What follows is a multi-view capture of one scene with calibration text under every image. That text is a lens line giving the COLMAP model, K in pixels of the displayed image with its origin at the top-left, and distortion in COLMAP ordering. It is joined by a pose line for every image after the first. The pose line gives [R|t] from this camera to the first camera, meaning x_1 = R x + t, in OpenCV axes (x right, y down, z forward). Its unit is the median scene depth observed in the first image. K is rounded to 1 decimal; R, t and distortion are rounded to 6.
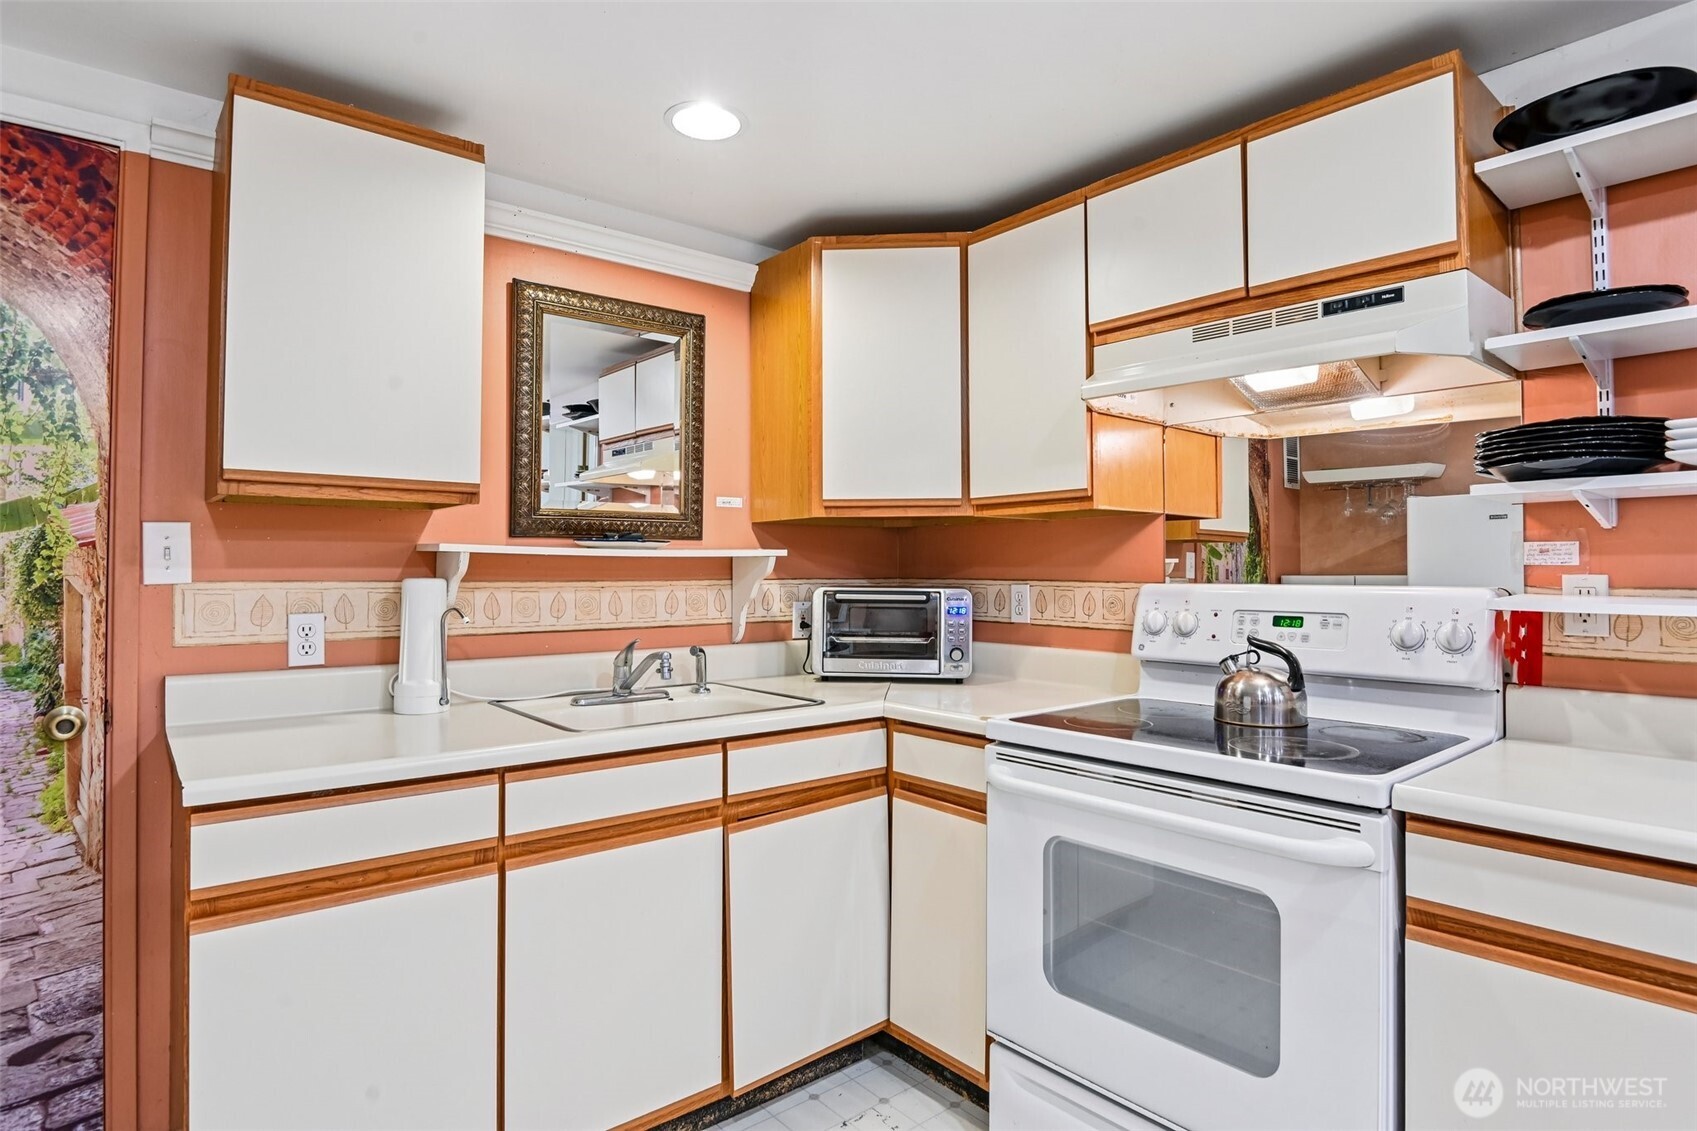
lens RADIAL K [[915.0, 0, 862.1], [0, 915.0, 548.8], [0, 0, 1]] dist [-0.012938, -0.007191]
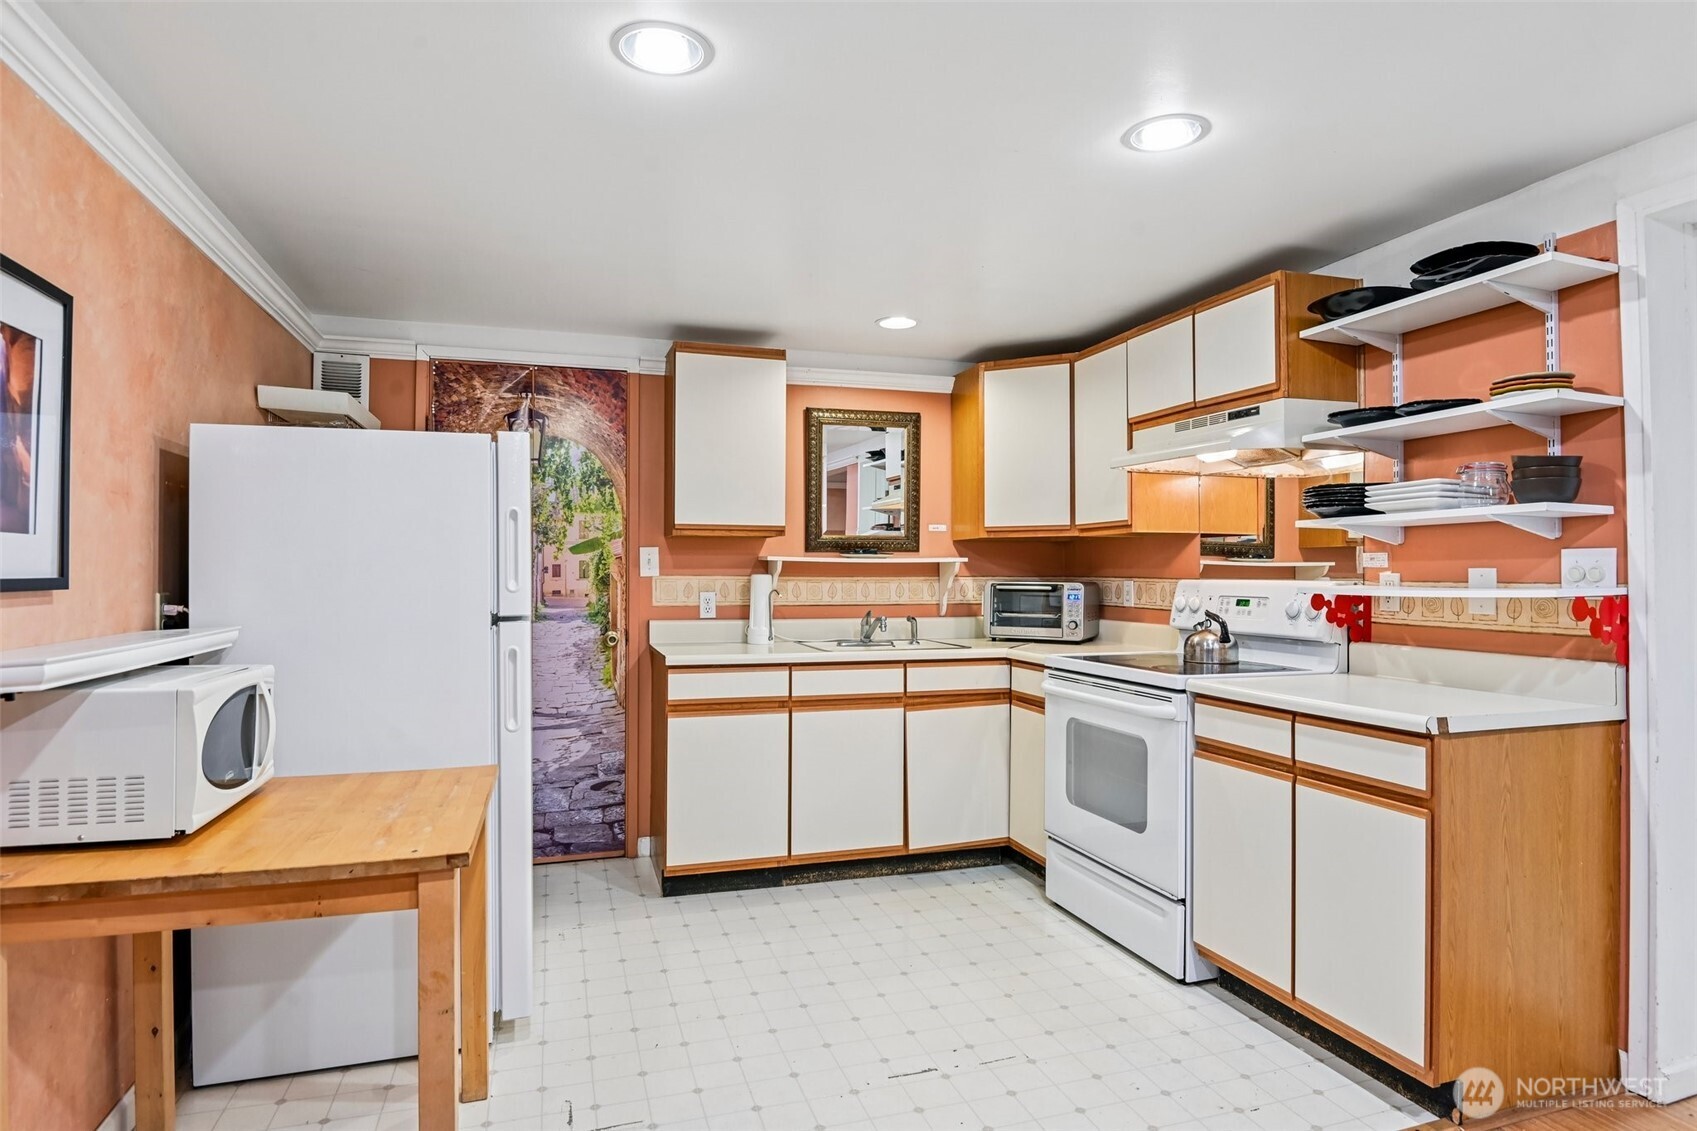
lens RADIAL K [[915.0, 0, 848.0], [0, 915.0, 557.0], [0, 0, 1]] dist [-0.012938, -0.007191]
pose [[0.926317, -0.004707, -0.376715, 0.449337], [0.006961, 0.999965, 0.004623, -0.012802], [0.376680, -0.006905, 0.926318, -0.773261]]
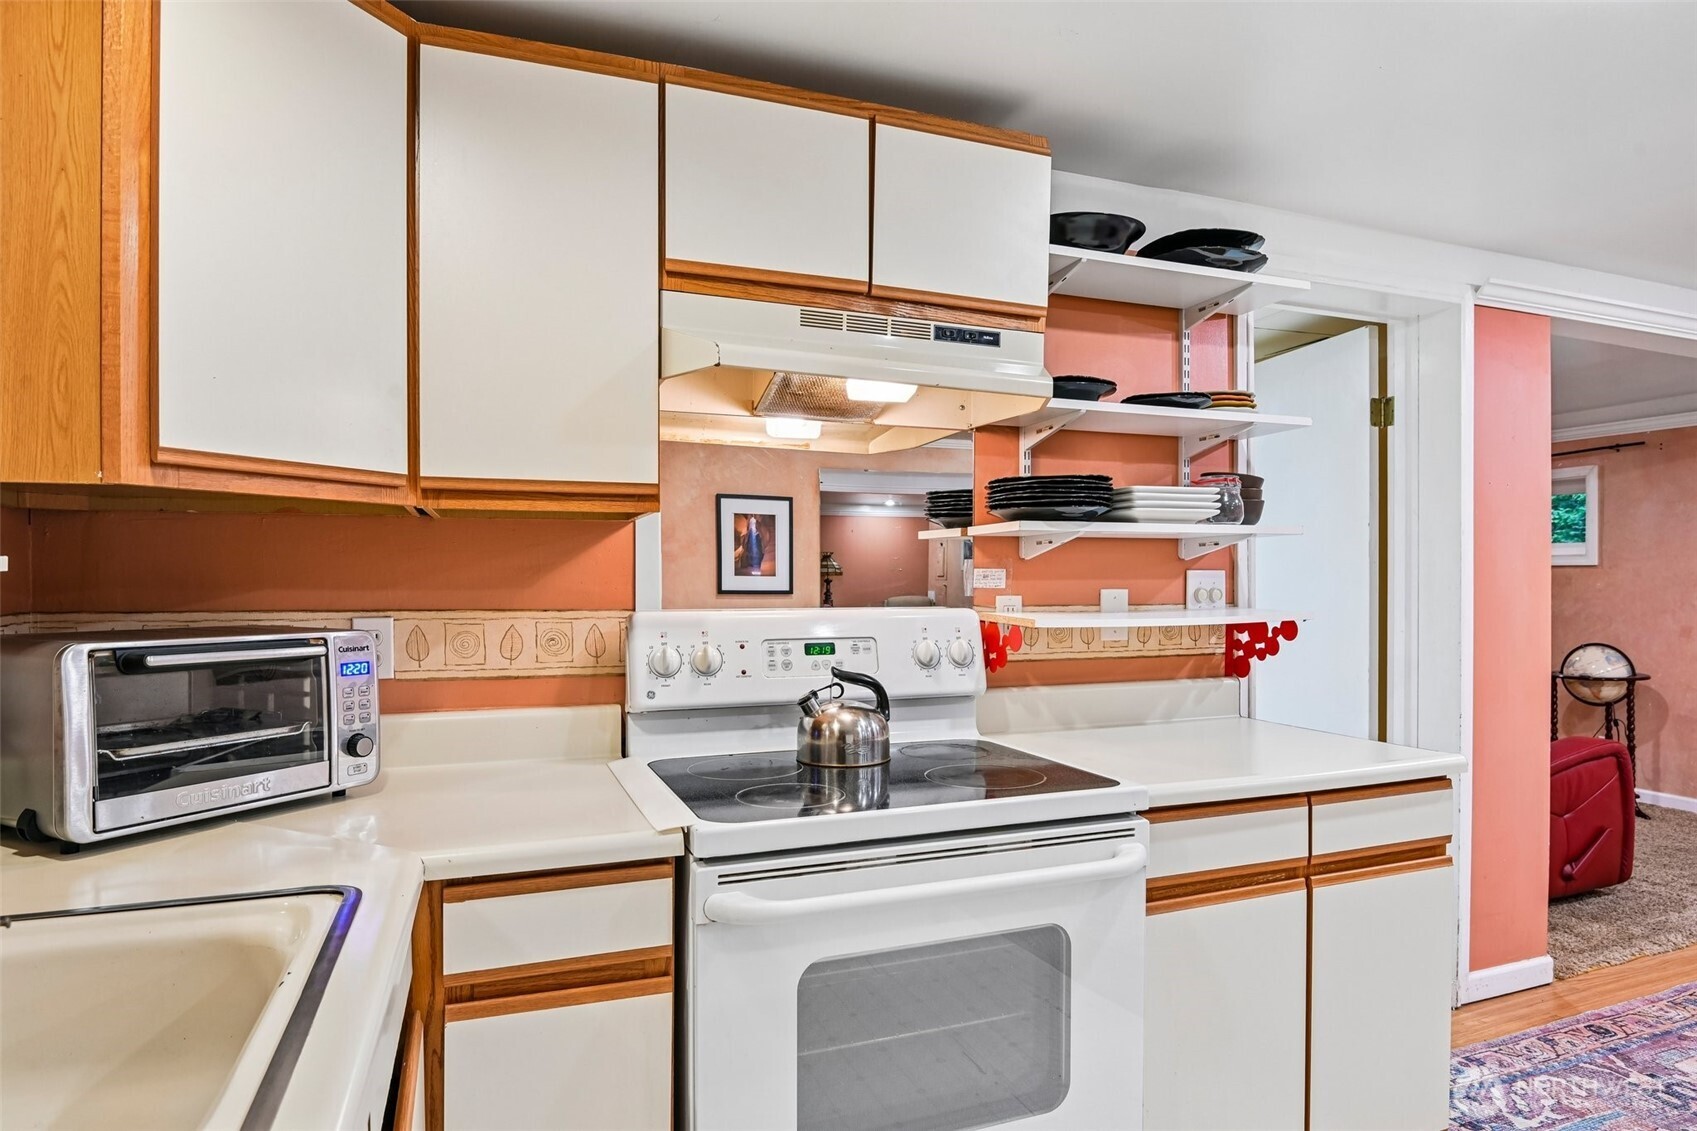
lens RADIAL K [[965.7, 0, 828.1], [0, 965.7, 584.1], [0, 0, 1]] dist [-0.009354, -0.007466]
pose [[0.334032, -0.006242, 0.942541, -0.483034], [-0.022493, 0.999641, 0.014592, -0.001076], [-0.942293, -0.026074, 0.333772, 0.691729]]
